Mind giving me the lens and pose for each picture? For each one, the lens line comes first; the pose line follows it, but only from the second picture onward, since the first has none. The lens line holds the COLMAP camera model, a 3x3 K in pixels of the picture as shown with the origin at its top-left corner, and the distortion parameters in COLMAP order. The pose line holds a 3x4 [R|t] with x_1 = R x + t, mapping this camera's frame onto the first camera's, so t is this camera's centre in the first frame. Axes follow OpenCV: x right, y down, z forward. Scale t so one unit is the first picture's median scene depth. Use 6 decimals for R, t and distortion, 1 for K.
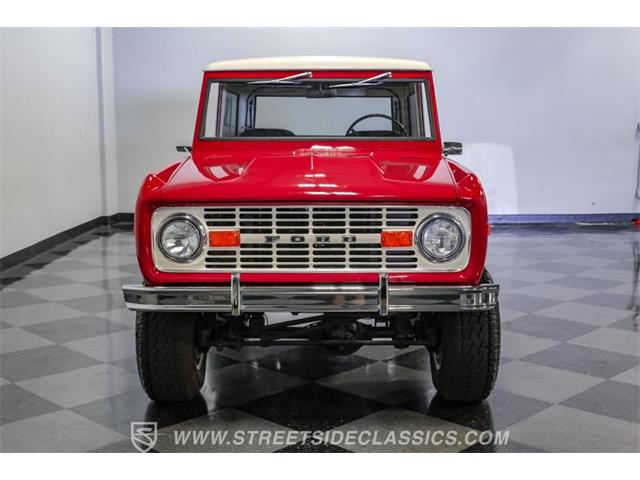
lens RADIAL K [[796.5, 0, 320.0], [0, 796.5, 240.0], [0, 0, 1]] dist [-0.009479, -0.003142]
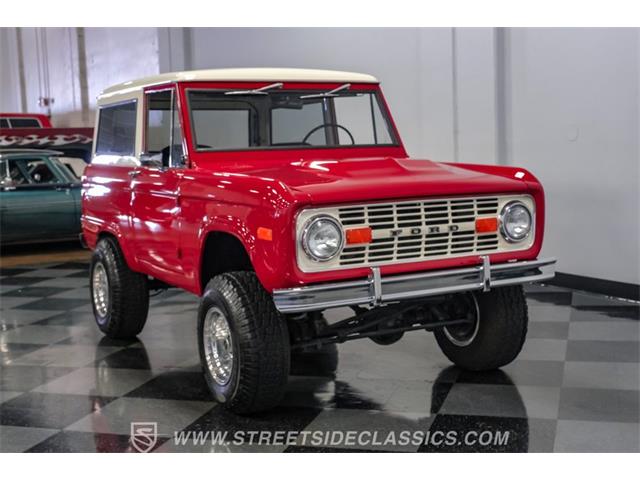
lens RADIAL K [[815.8, 0, 321.1], [0, 815.8, 231.0], [0, 0, 1]] dist [-0.014799, -0.011105]
pose [[0.877255, -0.070458, 0.474826, -0.679747], [0.089088, 0.995882, -0.016816, 0.005926], [-0.471686, 0.057053, 0.879919, 0.064363]]
